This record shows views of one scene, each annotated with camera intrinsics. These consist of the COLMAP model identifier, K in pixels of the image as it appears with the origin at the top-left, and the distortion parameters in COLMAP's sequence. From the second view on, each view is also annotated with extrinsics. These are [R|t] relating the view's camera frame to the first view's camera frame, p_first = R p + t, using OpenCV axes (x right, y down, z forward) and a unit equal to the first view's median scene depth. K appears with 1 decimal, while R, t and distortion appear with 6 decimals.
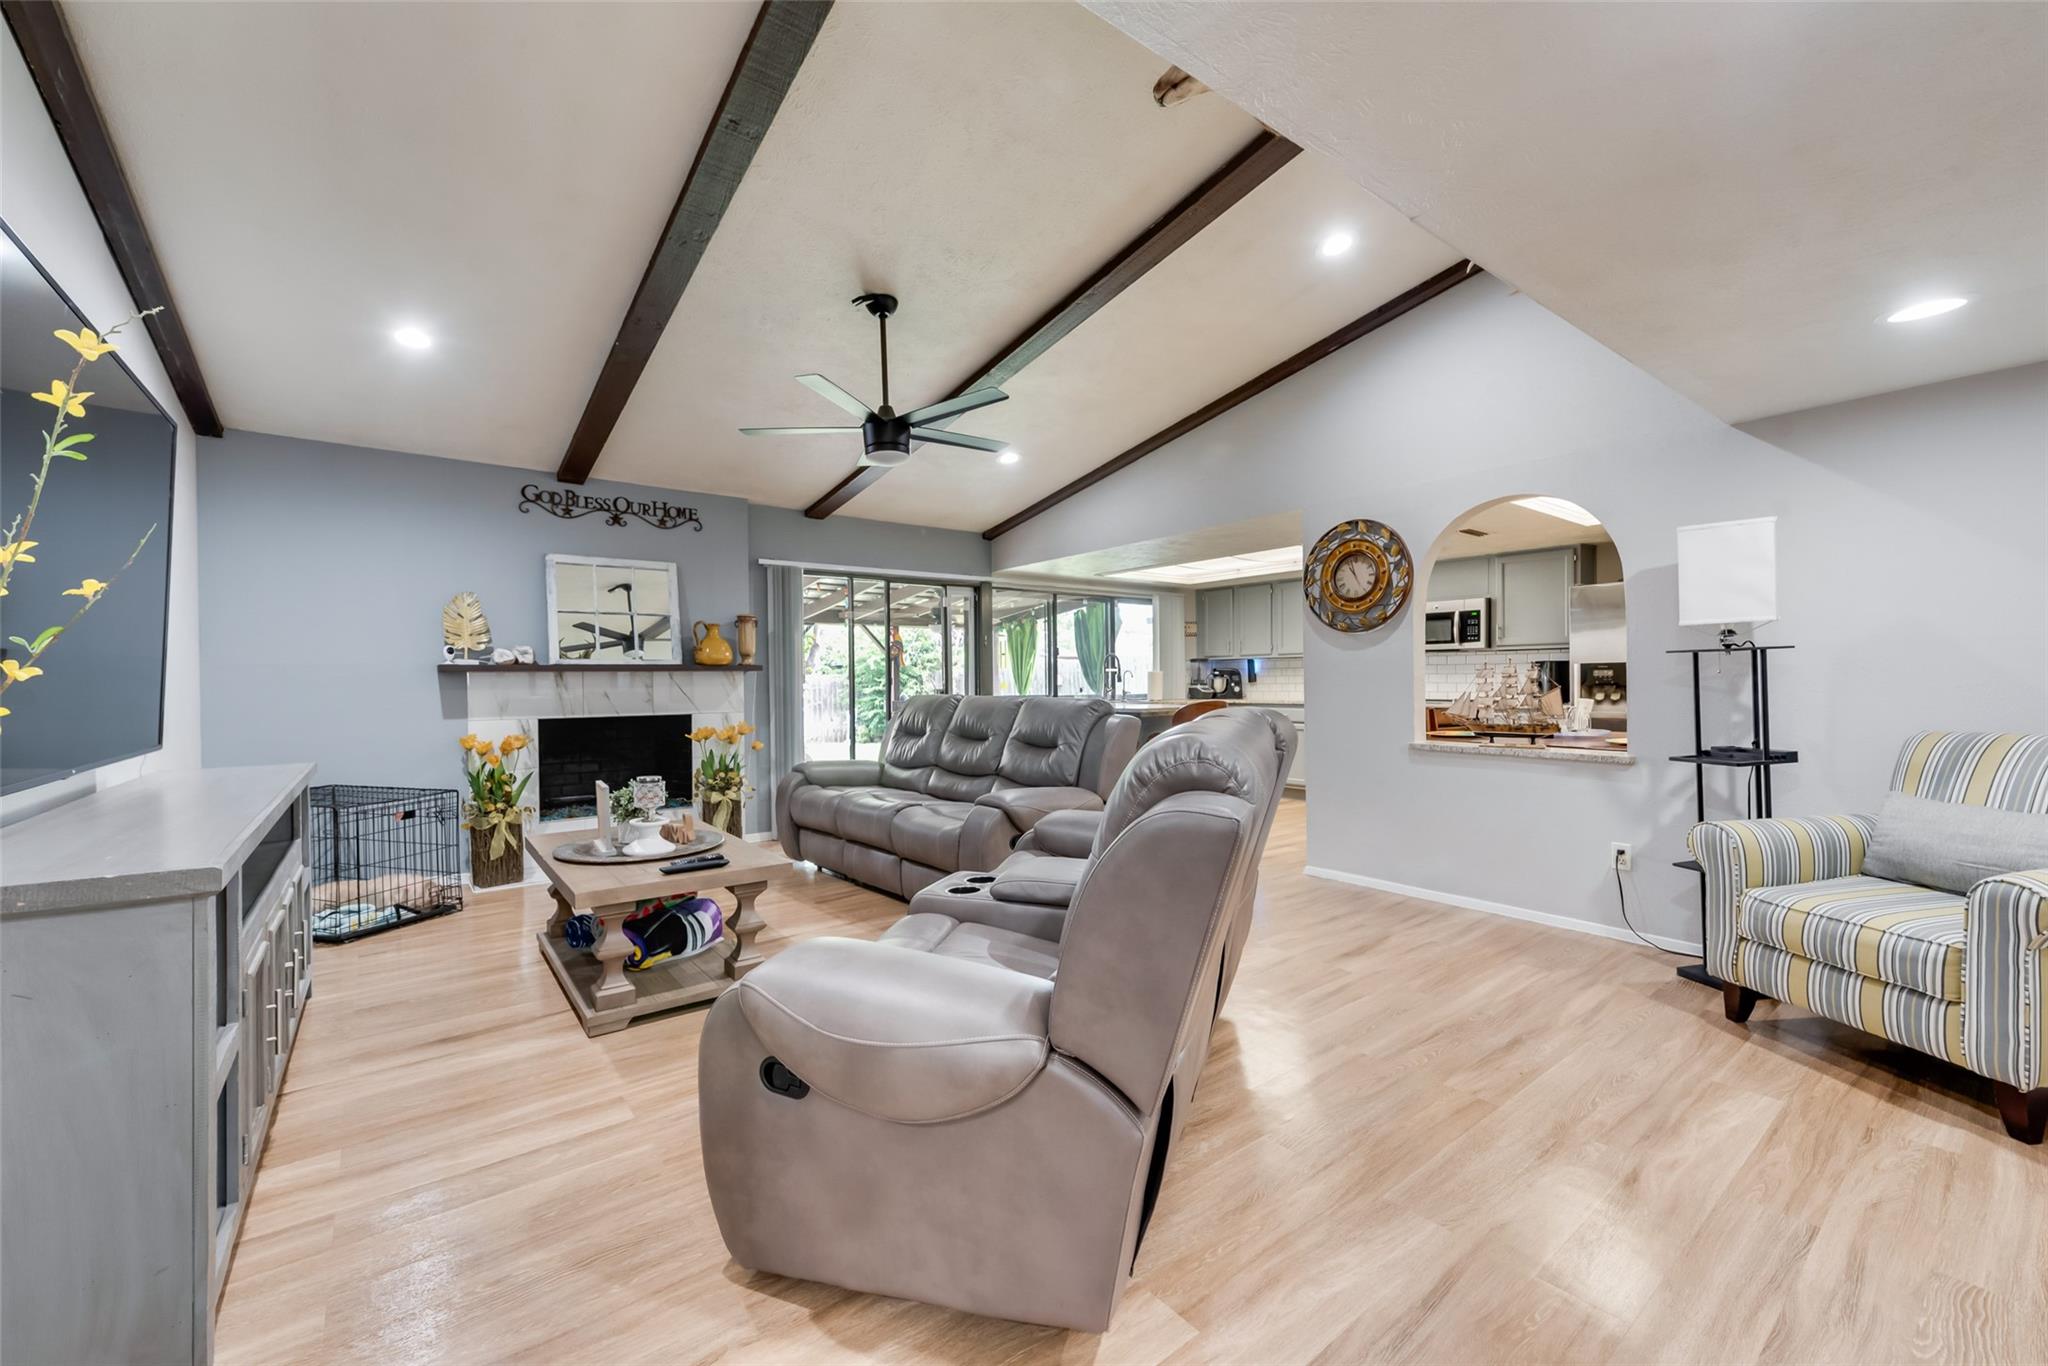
lens RADIAL K [[796.9, 0, 1026.6], [0, 796.9, 680.5], [0, 0, 1]] dist [0.000046, 0.000001]
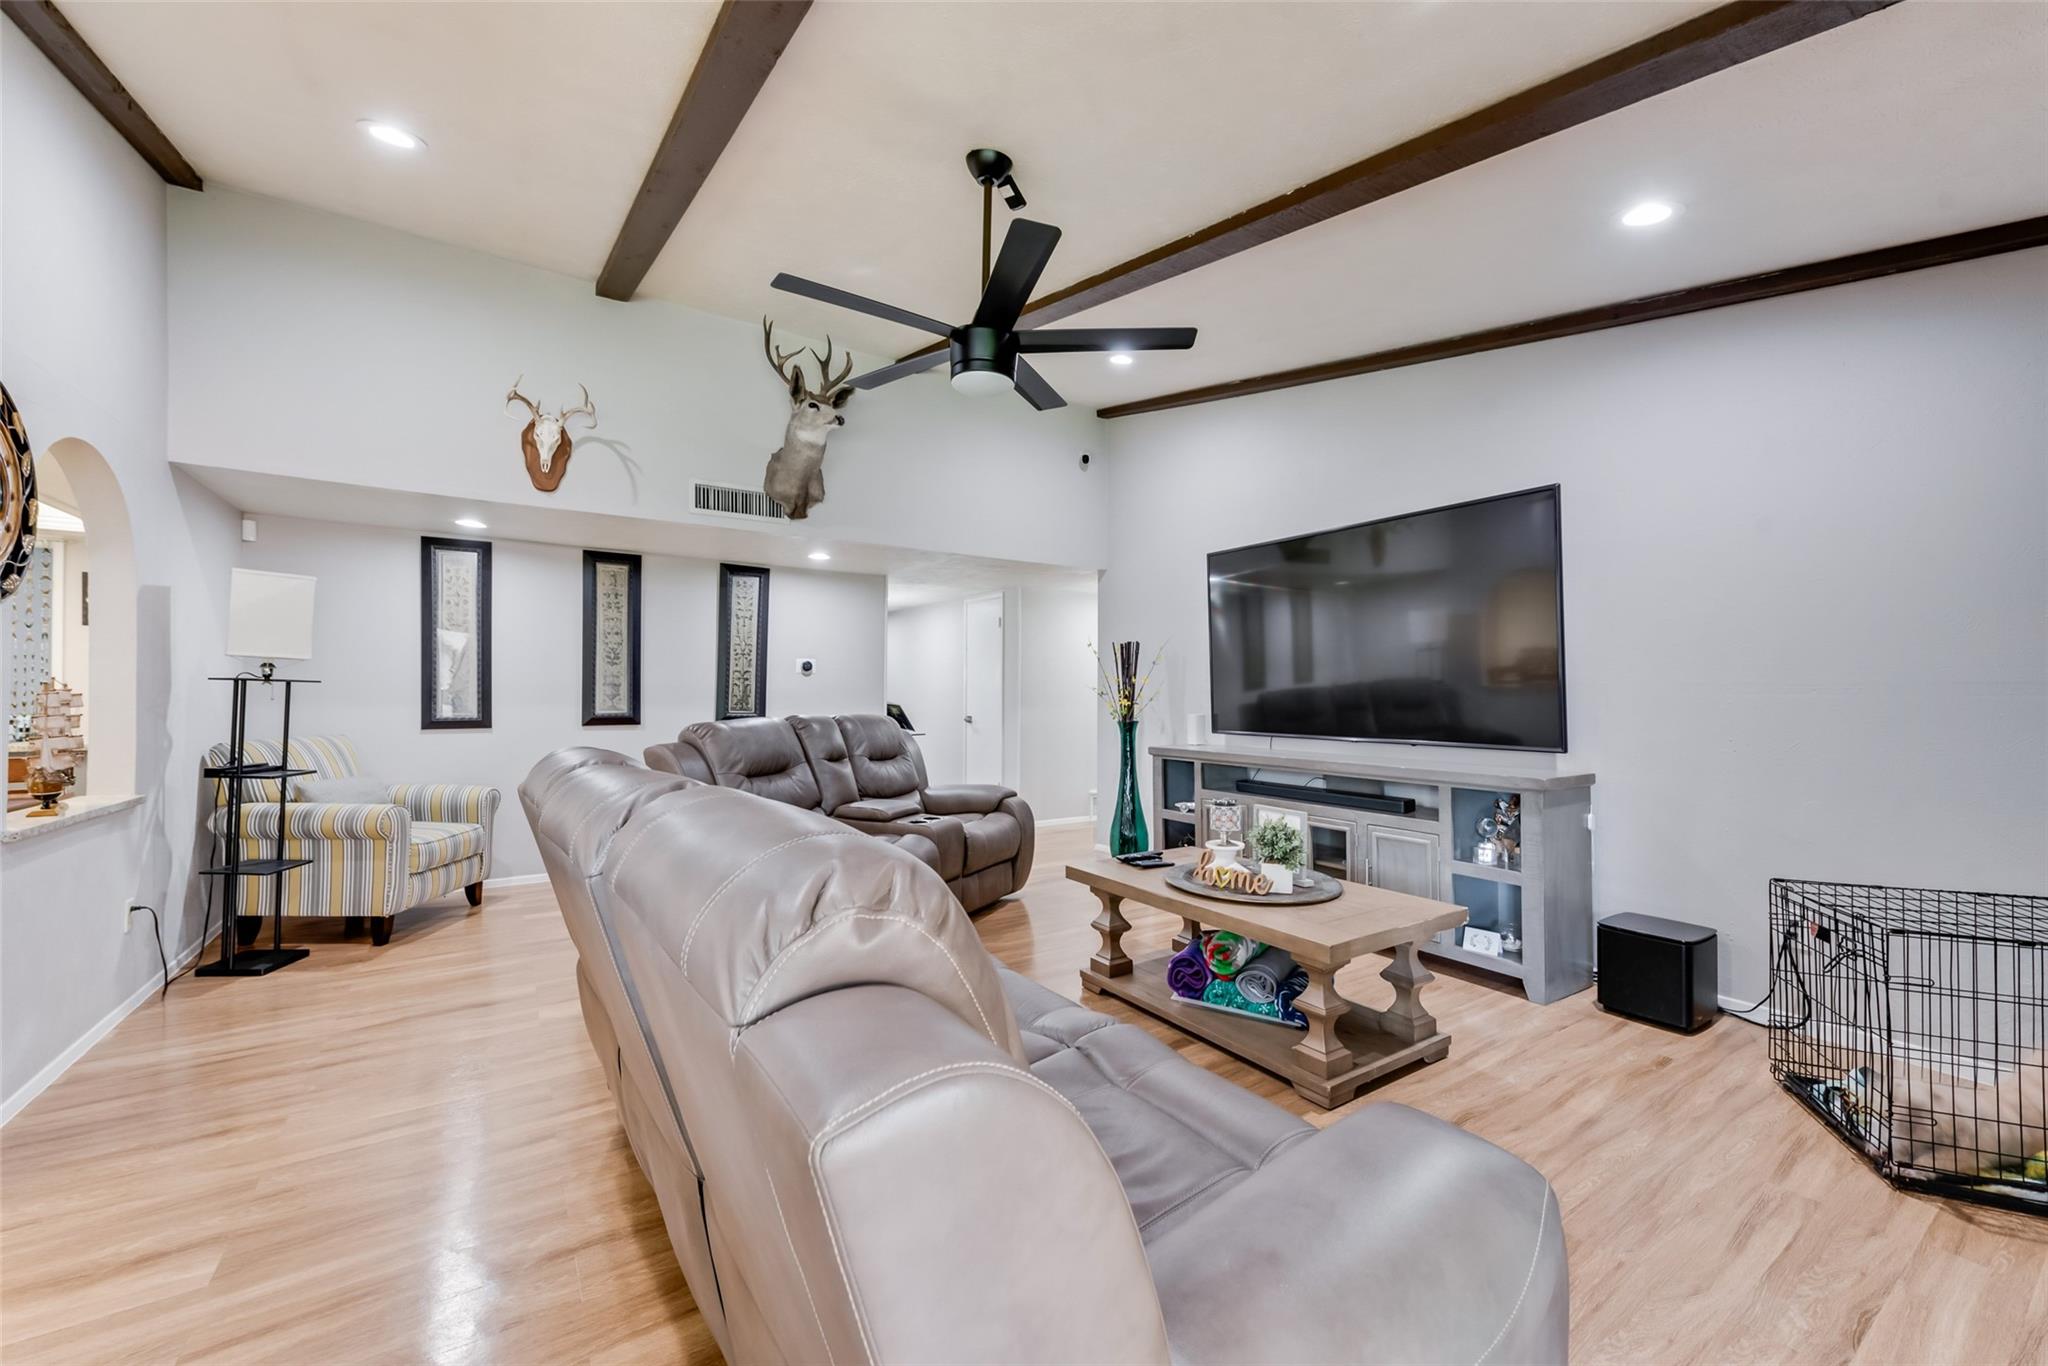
lens RADIAL K [[796.9, 0, 1022.2], [0, 796.9, 684.0], [0, 0, 1]] dist [0.000046, 0.000001]
pose [[-0.996532, 0.004964, 0.083064, -0.329015], [0.004030, 0.999927, -0.011418, -0.015279], [-0.083115, -0.011044, -0.996479, 2.082562]]
